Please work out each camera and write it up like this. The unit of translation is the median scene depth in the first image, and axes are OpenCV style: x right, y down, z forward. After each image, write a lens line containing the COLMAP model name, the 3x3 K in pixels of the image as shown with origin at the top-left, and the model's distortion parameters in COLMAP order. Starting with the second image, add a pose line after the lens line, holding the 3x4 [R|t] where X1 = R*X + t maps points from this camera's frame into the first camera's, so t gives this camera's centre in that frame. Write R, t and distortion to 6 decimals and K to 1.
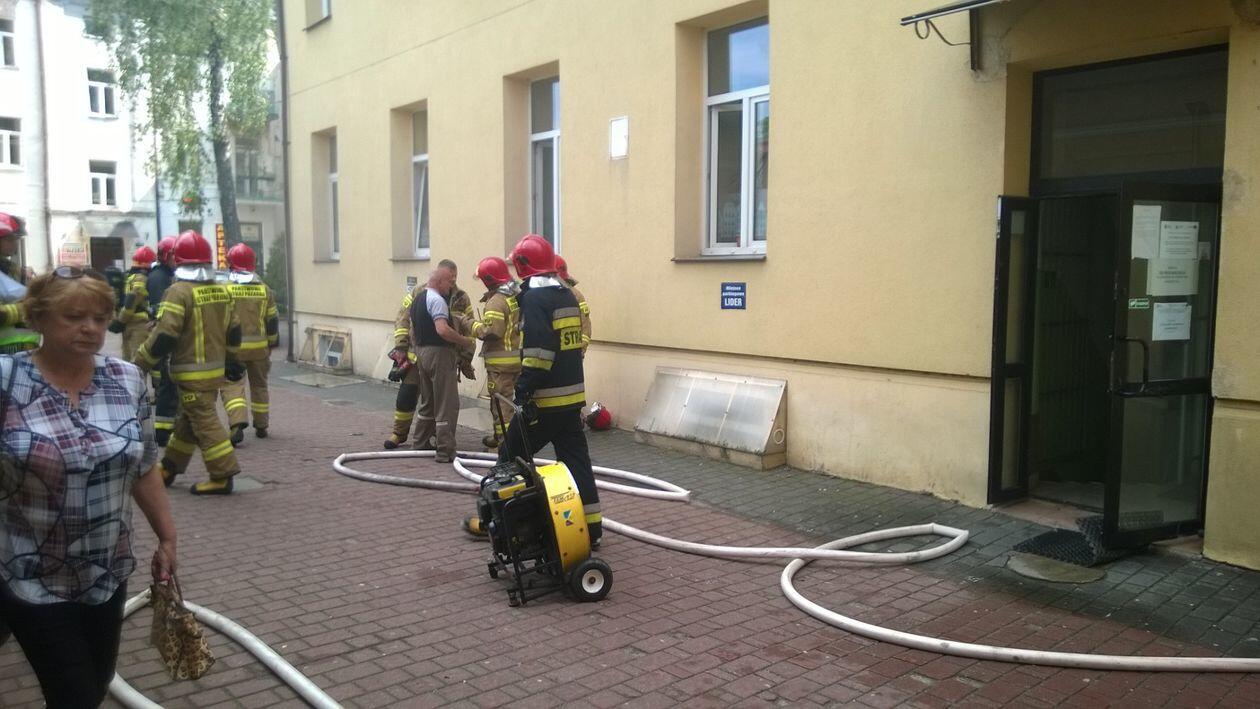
lens RADIAL K [[963.9, 0, 622.1], [0, 963.9, 357.9], [0, 0, 1]] dist [-0.000594, -0.030975]
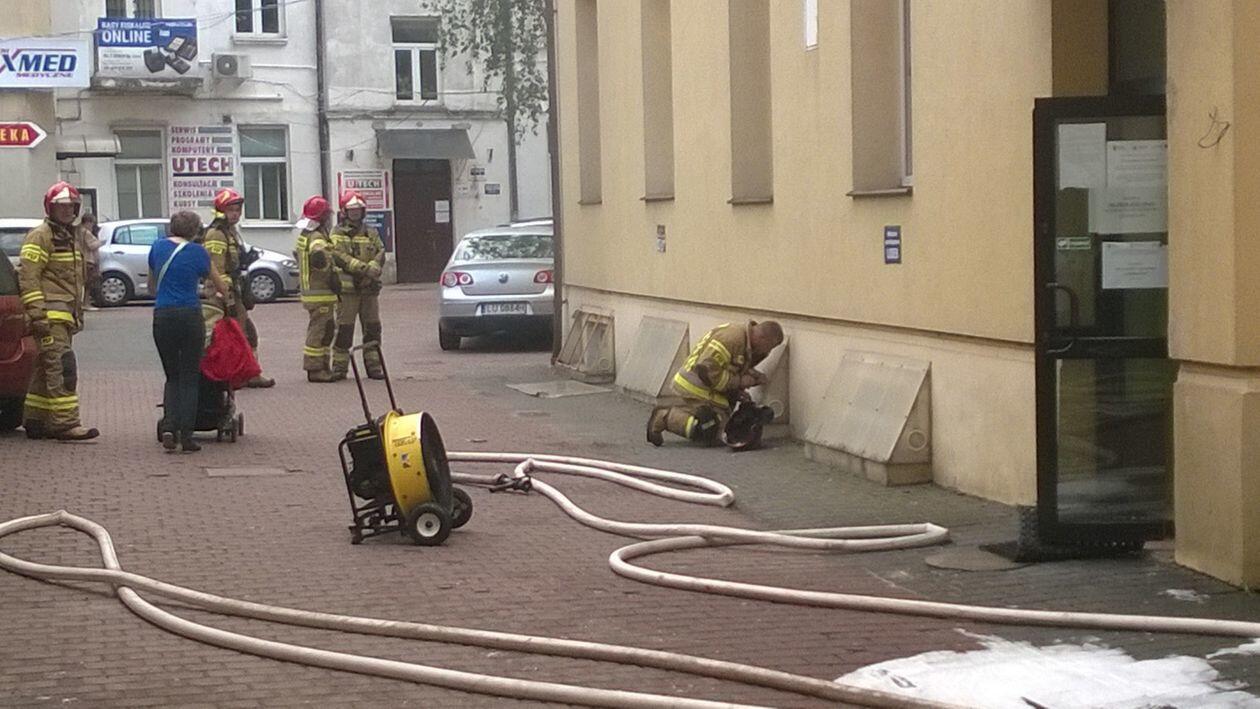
lens RADIAL K [[2313.2, 0, 629.3], [0, 2313.2, 357.5], [0, 0, 1]] dist [0.013111, 0.000000]
pose [[0.903395, 0.011896, -0.428644, 0.625024], [-0.023894, 0.999459, -0.022622, 0.056945], [0.428143, 0.030678, 0.903190, -0.568856]]
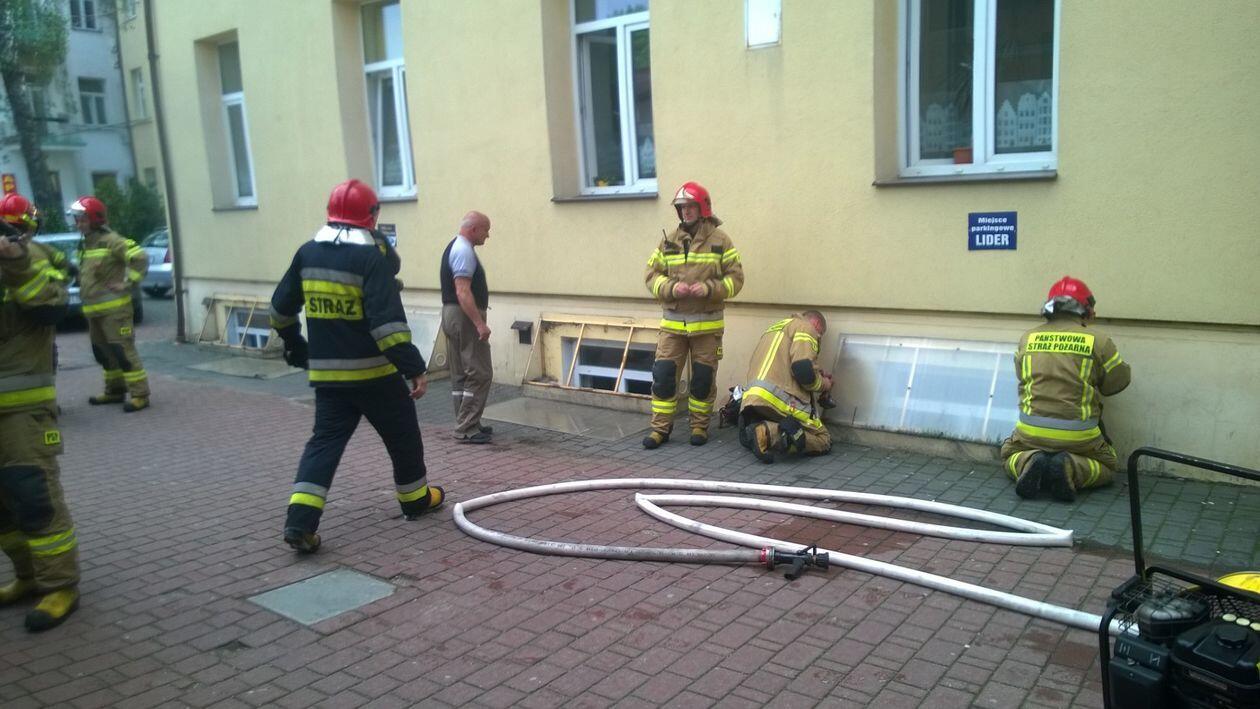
lens RADIAL K [[963.9, 0, 617.5], [0, 963.9, 336.2], [0, 0, 1]] dist [-0.000594, -0.030975]
pose [[0.979634, -0.054163, 0.193349, -0.277159], [0.047624, 0.998130, 0.038316, -0.025742], [-0.195063, -0.028327, 0.980382, 0.334143]]
